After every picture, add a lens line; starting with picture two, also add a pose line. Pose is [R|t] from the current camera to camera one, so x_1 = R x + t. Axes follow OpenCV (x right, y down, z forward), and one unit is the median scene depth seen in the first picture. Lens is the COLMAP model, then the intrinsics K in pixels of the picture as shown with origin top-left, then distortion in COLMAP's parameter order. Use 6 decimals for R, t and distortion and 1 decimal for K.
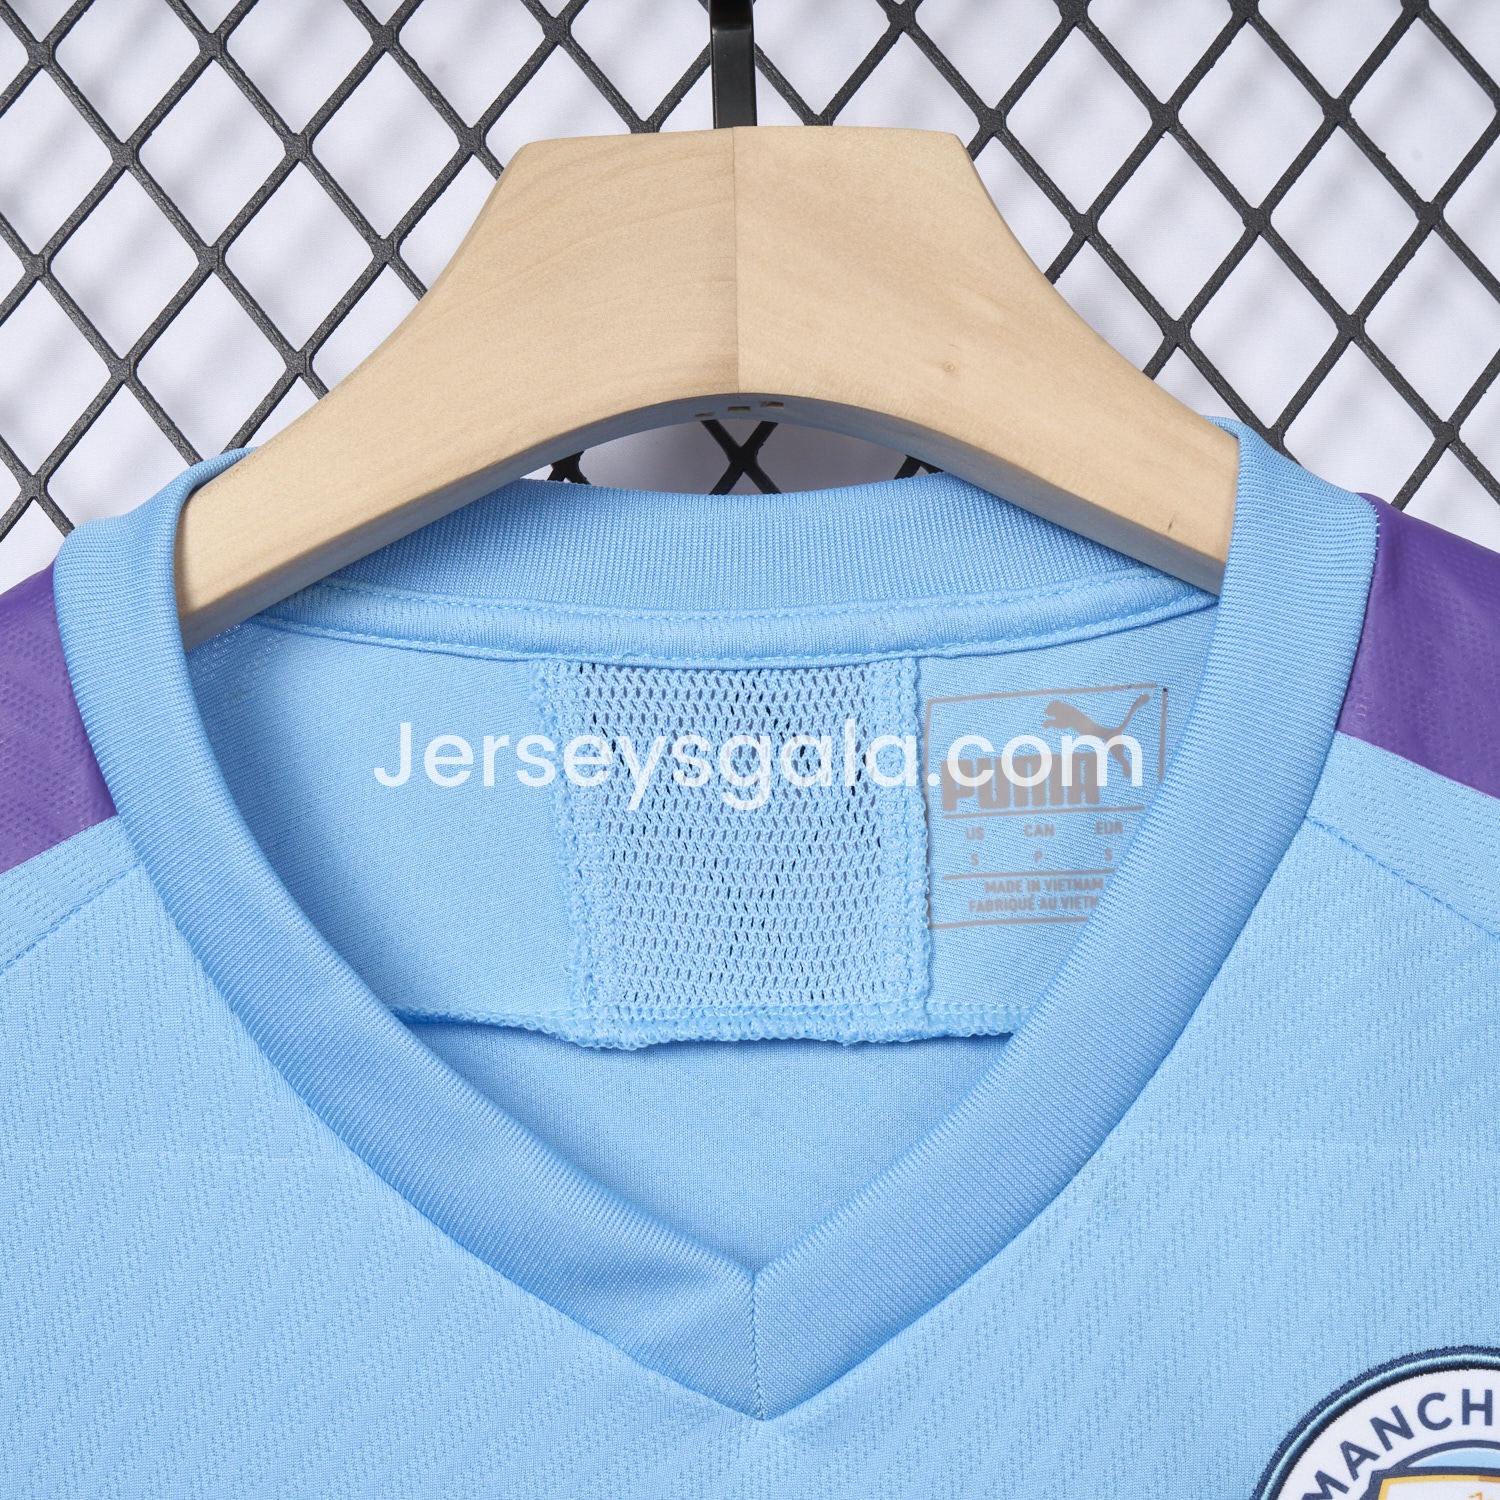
lens RADIAL K [[3357.3, 0, 750.0], [0, 3357.3, 750.0], [0, 0, 1]] dist [-0.021855, -0.261696]
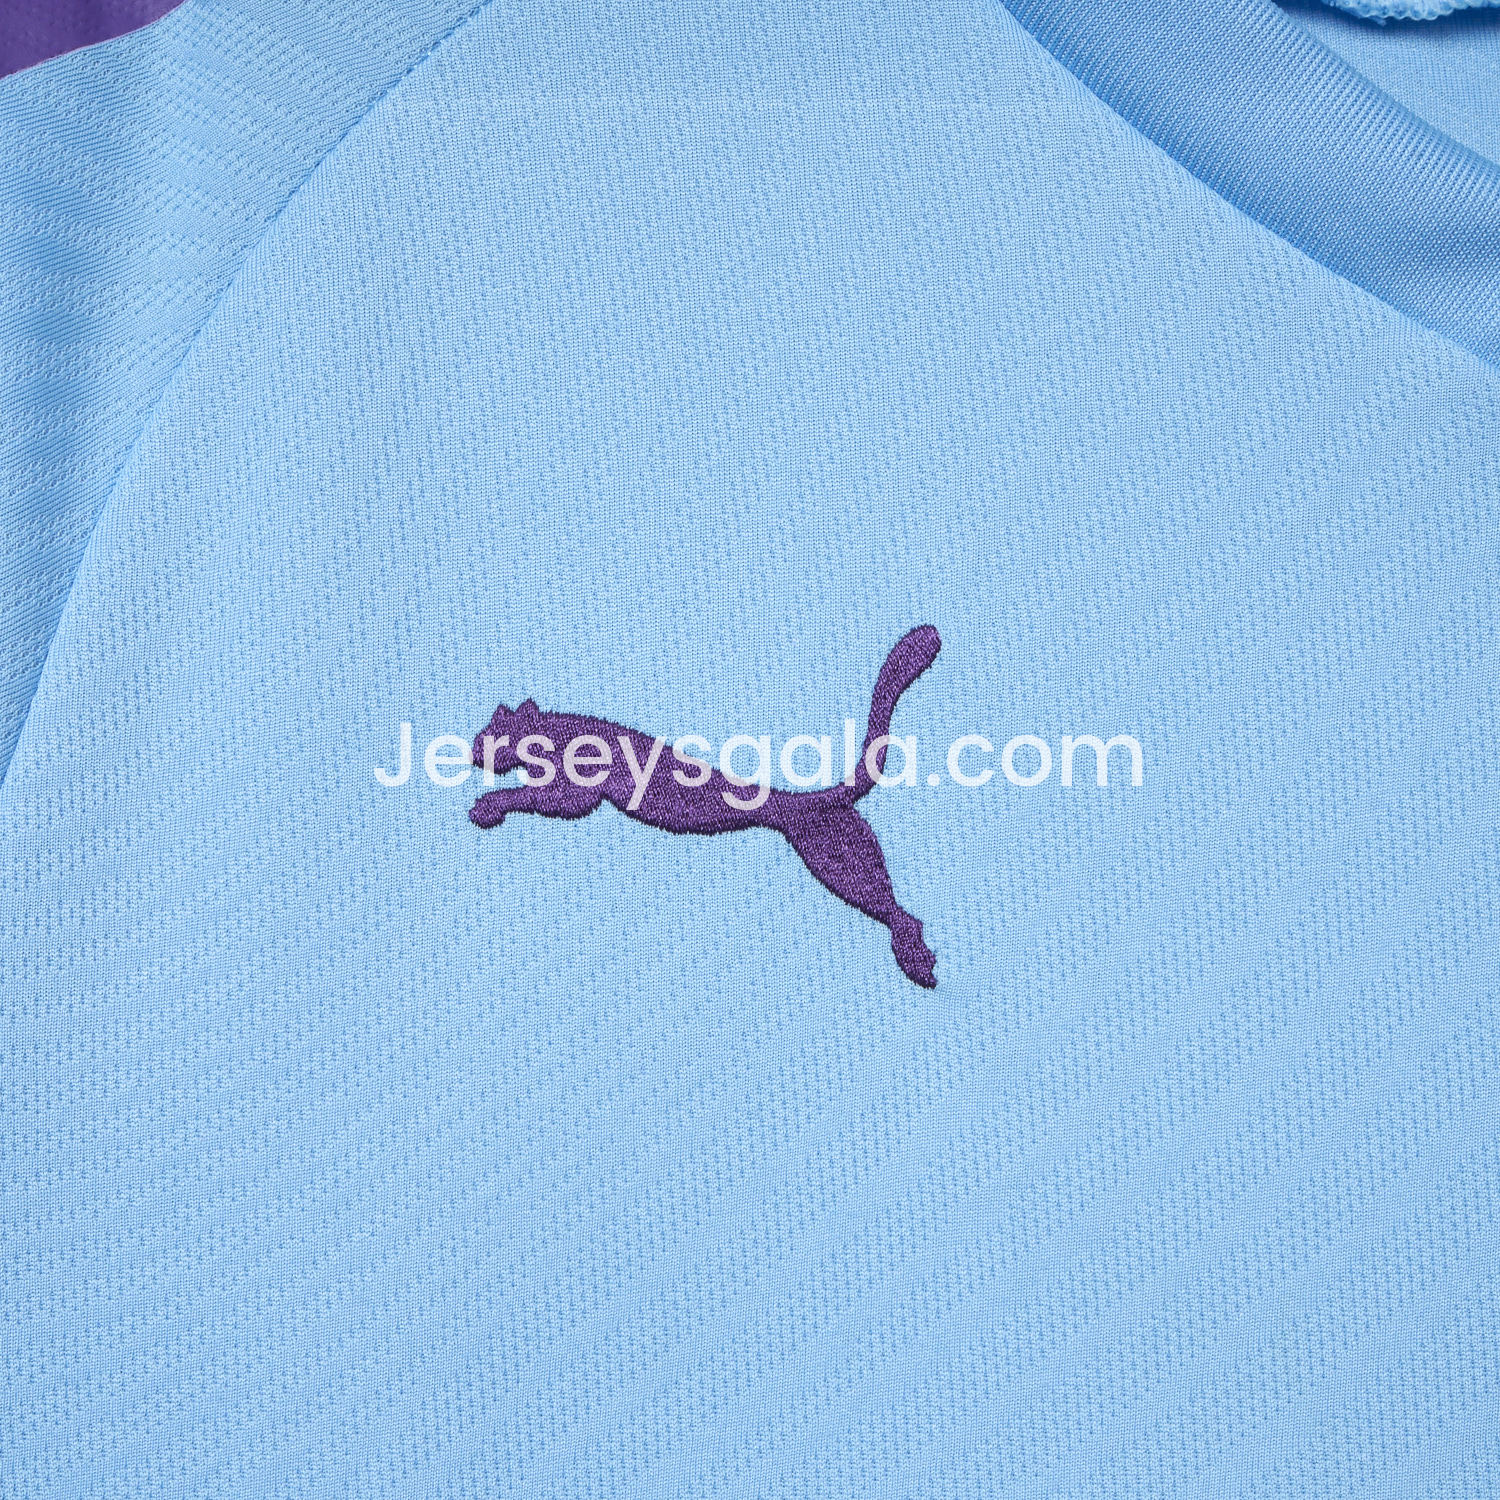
lens RADIAL K [[3357.3, 0, 750.0], [0, 3357.3, 750.0], [0, 0, 1]] dist [-0.021855, -0.261696]
pose [[0.999744, 0.003659, -0.022340, -0.182478], [-0.003694, 0.999992, -0.001539, 0.272154], [0.022334, 0.001621, 0.999749, 0.244852]]
